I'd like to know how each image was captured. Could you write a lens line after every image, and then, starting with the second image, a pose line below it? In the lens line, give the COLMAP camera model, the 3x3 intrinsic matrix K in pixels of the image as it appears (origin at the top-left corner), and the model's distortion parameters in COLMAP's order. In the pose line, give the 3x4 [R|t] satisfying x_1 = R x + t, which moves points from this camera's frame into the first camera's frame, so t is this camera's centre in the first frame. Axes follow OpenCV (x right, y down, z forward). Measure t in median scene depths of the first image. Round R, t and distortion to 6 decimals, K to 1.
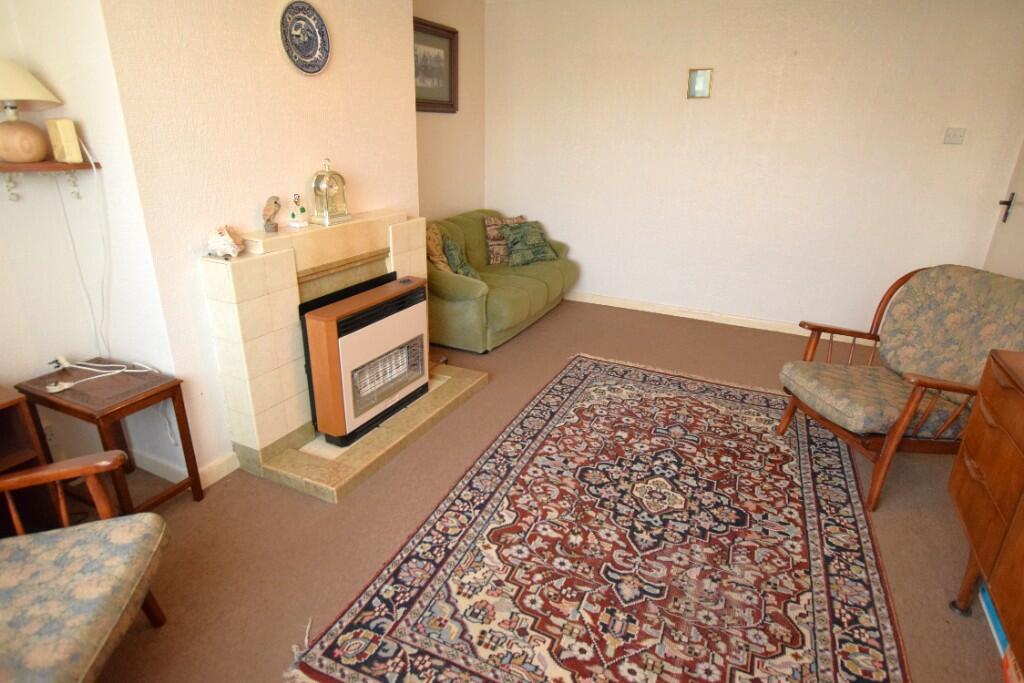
lens RADIAL K [[569.0, 0, 517.4], [0, 569.0, 340.4], [0, 0, 1]] dist [-0.003483, 0.002240]
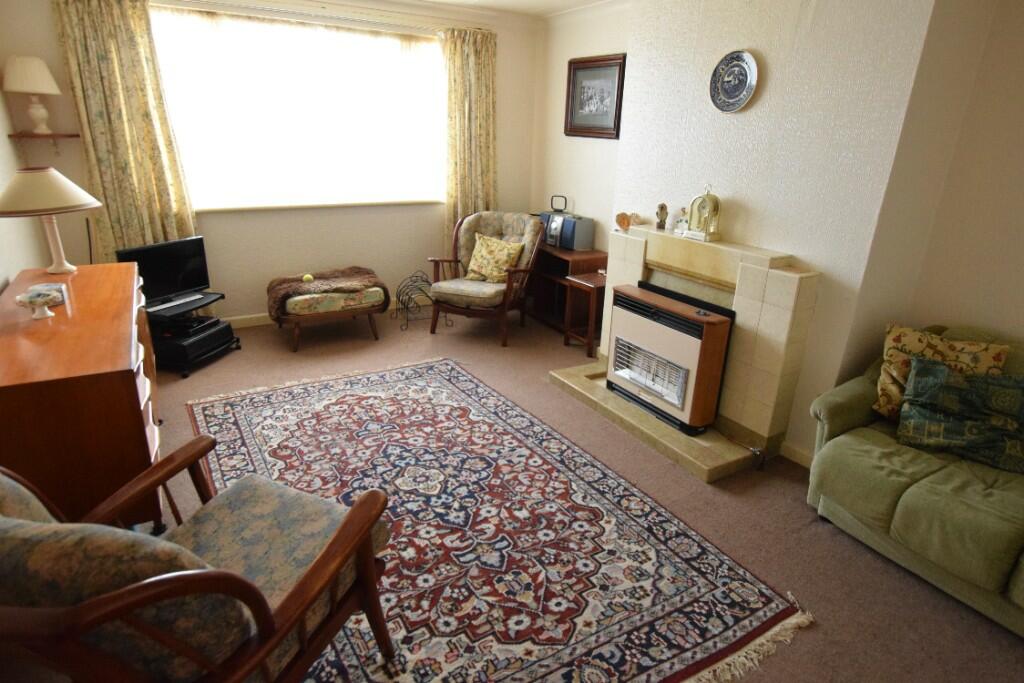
lens RADIAL K [[569.0, 0, 516.9], [0, 569.0, 342.5], [0, 0, 1]] dist [-0.003483, 0.002240]
pose [[-0.542060, 0.252322, -0.801564, 0.946984], [-0.337021, 0.808510, 0.482420, -0.522430], [0.769797, 0.531644, -0.353223, 1.378148]]
